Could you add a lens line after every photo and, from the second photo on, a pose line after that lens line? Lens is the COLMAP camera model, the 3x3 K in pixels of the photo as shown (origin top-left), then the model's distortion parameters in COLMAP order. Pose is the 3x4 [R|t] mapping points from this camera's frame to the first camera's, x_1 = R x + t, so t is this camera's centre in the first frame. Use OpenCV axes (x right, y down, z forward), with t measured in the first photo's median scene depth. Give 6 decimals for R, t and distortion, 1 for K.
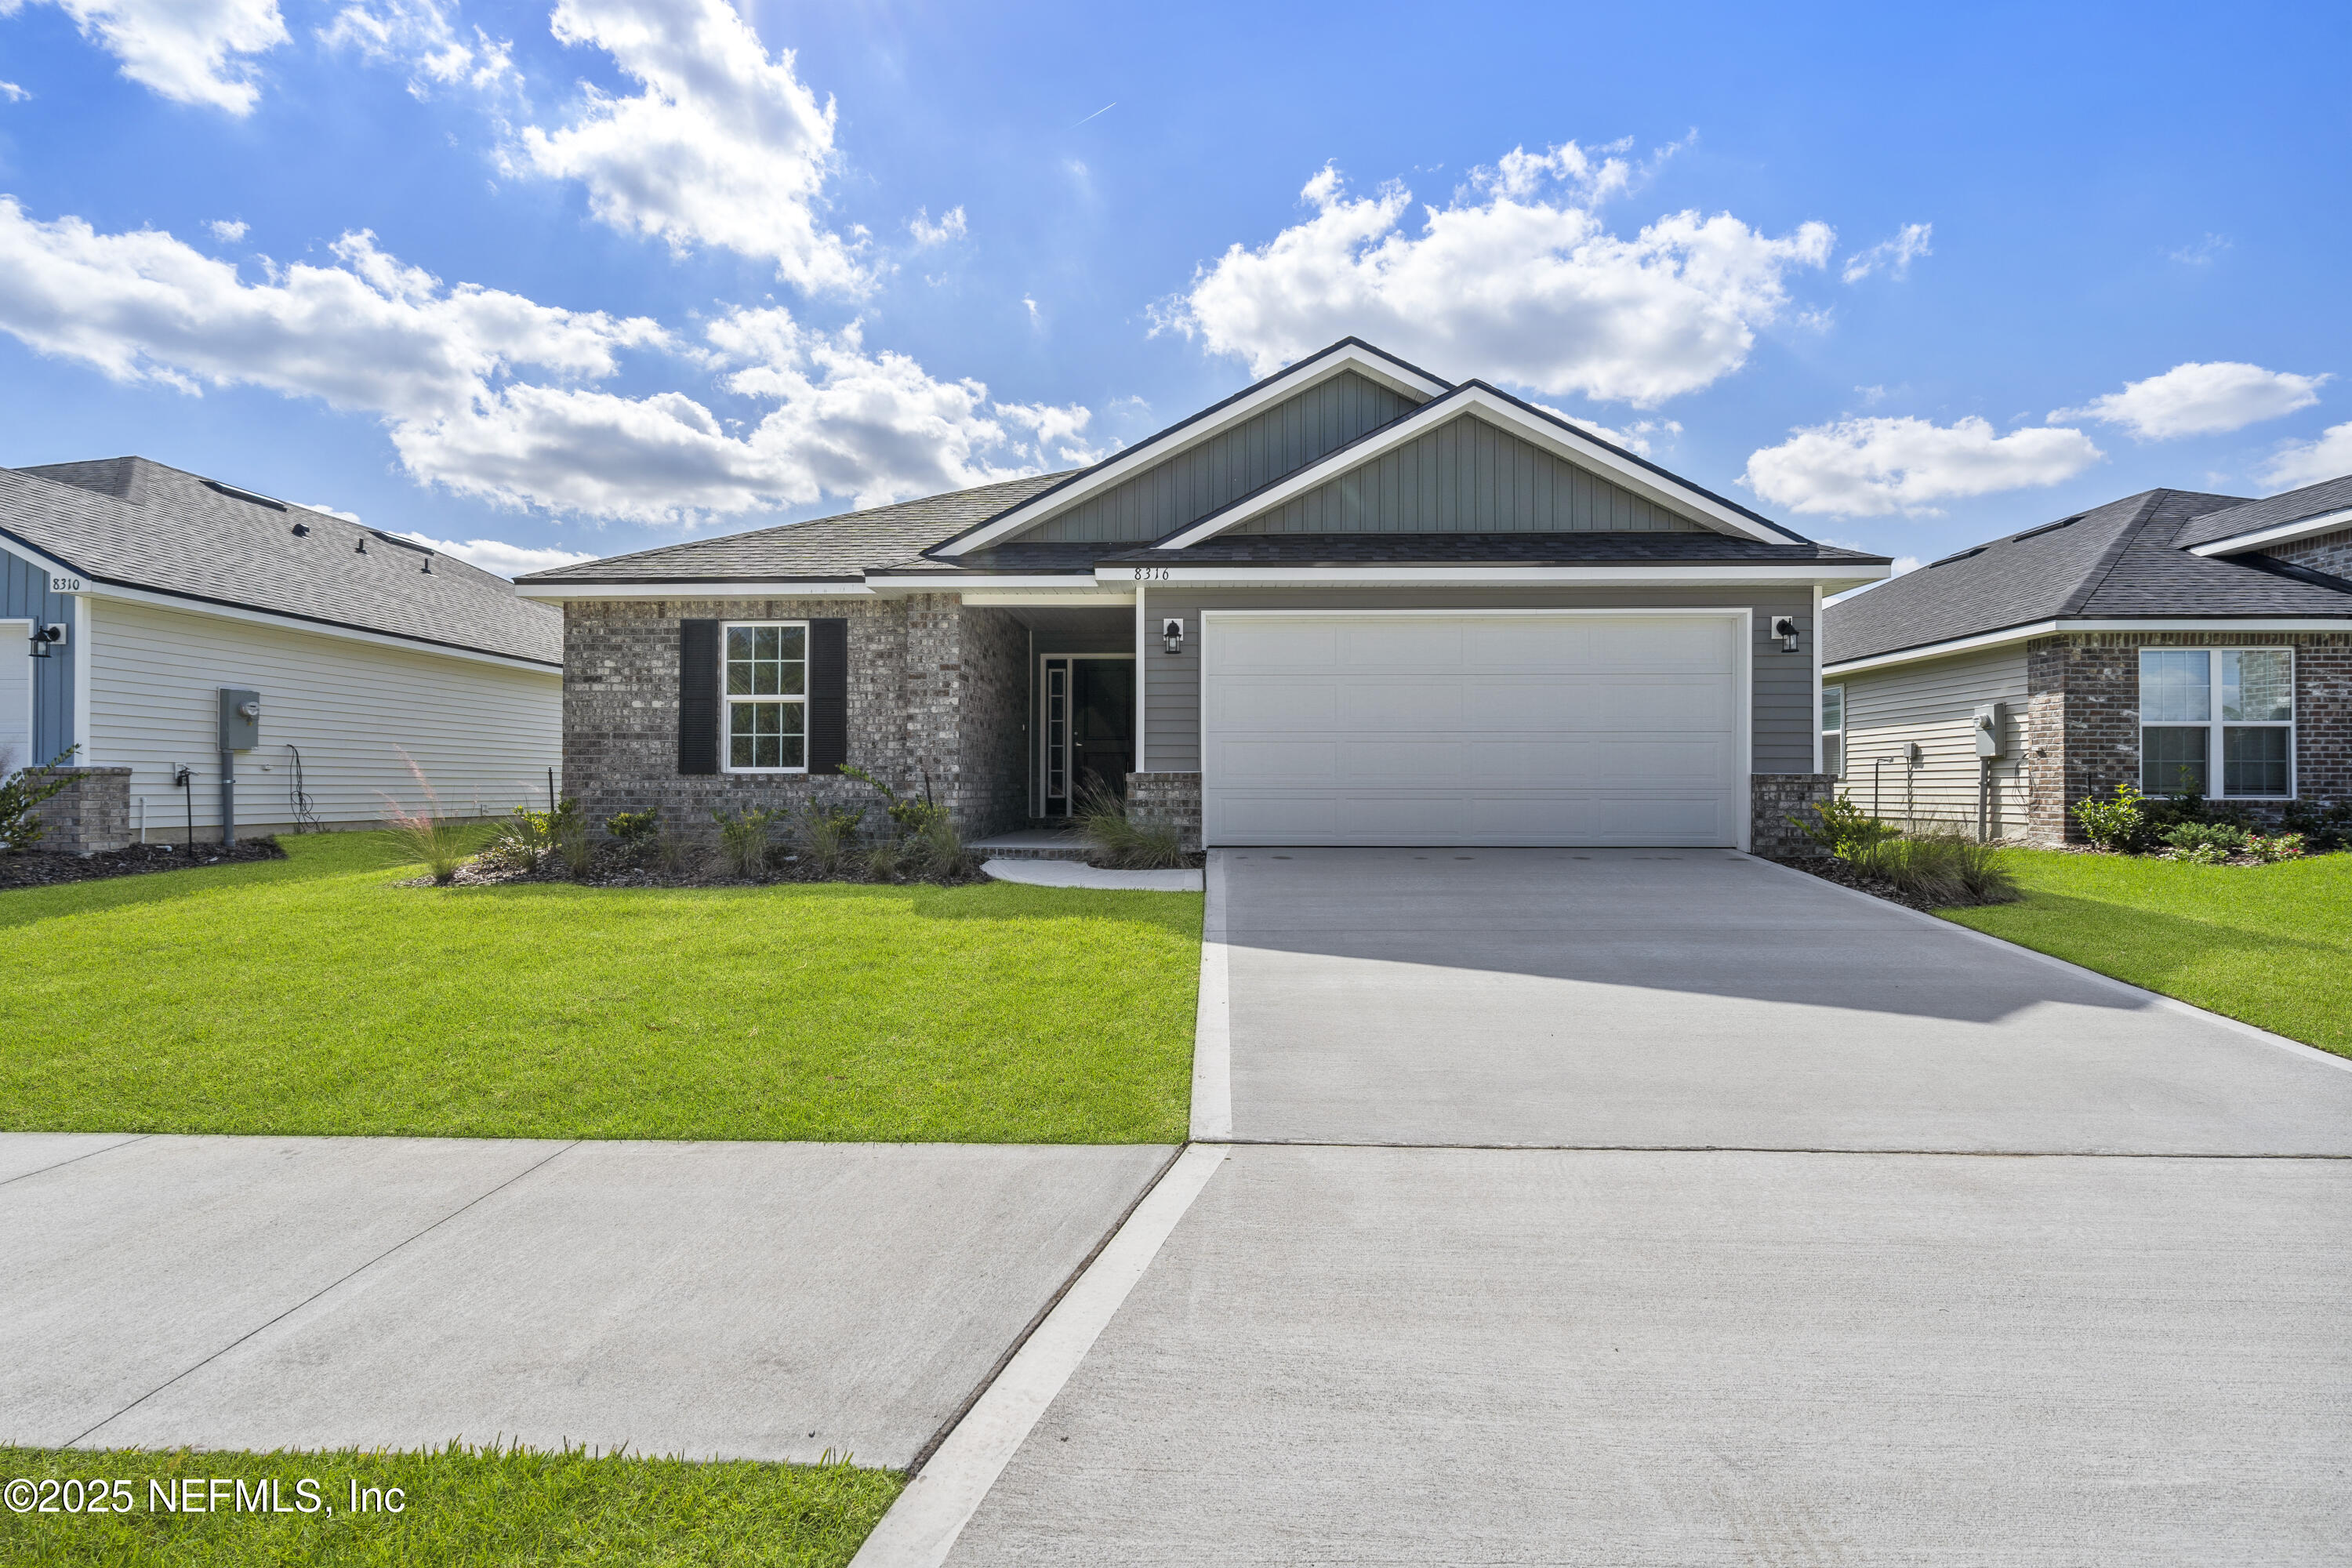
lens RADIAL K [[1069.8, 0, 1176.0], [0, 1069.8, 784.0], [0, 0, 1]] dist [-0.003063, -0.000174]
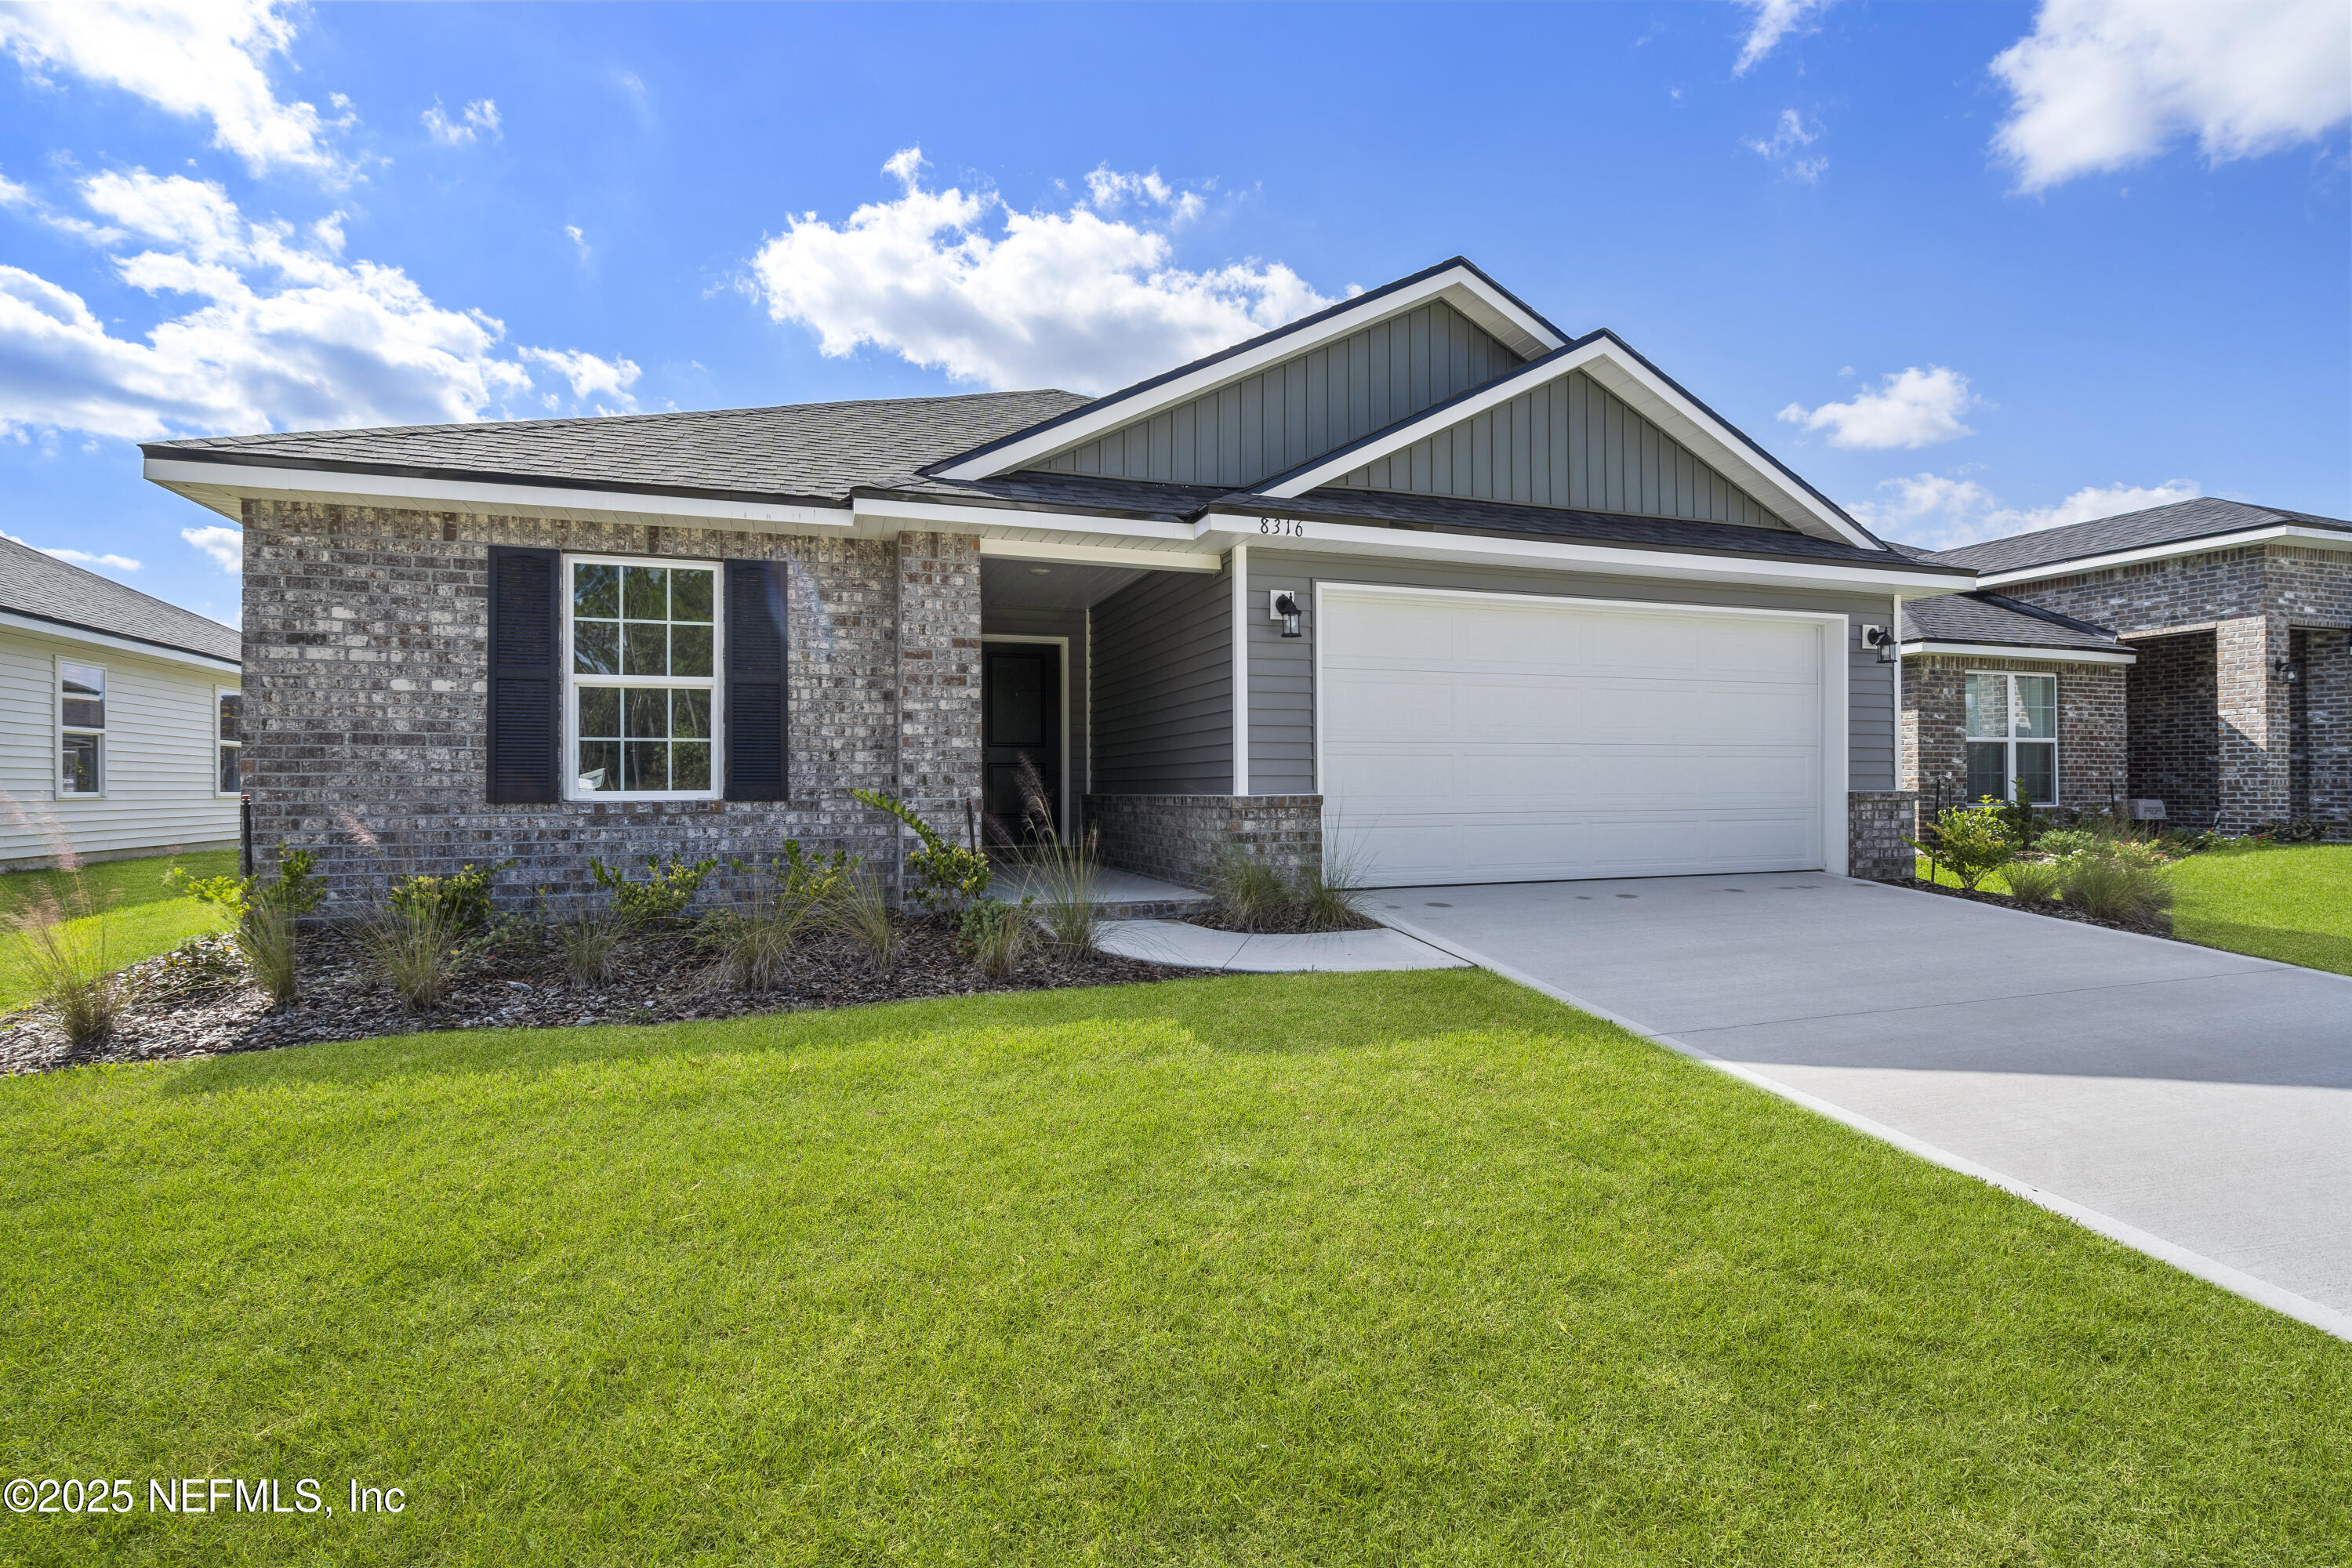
lens RADIAL K [[1093.6, 0, 1176.0], [0, 1093.6, 784.0], [0, 0, 1]] dist [-0.000667, -0.000087]
pose [[0.932661, -0.005583, 0.360712, -0.327455], [0.006397, 0.999979, -0.001061, -0.017275], [-0.360698, 0.003297, 0.932677, 0.292254]]
